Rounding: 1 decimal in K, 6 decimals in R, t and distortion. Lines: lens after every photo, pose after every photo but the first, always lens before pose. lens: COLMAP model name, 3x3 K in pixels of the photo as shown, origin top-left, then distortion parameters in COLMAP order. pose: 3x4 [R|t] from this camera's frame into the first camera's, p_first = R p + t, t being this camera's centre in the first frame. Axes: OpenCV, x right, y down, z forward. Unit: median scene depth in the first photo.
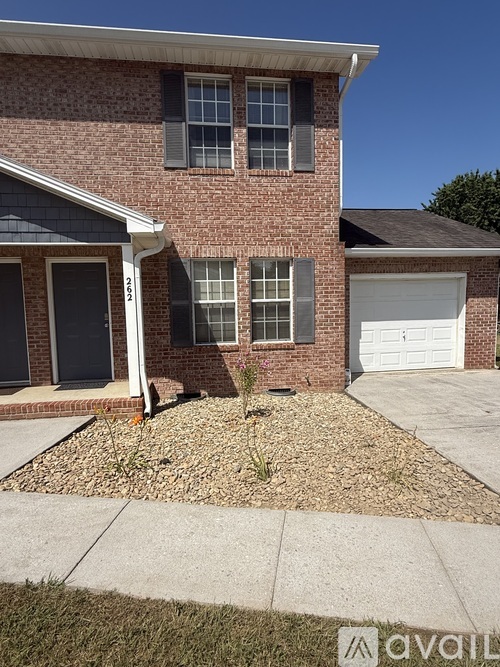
lens RADIAL K [[371.4, 0, 250.0], [0, 371.4, 333.5], [0, 0, 1]] dist [0.000278, 0.000025]
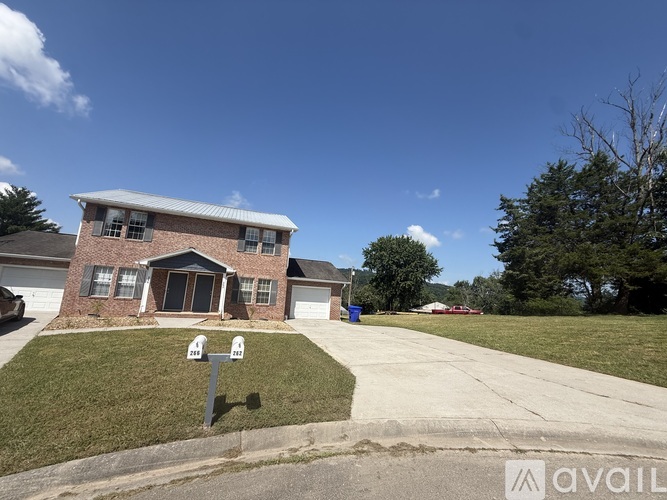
lens RADIAL K [[265.1, 0, 333.5], [0, 265.1, 250.0], [0, 0, 1]] dist [0.000682, 0.000012]
pose [[0.970241, 0.118044, 0.211417, 0.122024], [-0.061225, 0.964346, -0.257466, 0.132266], [-0.234271, 0.236860, 0.942875, -1.530237]]
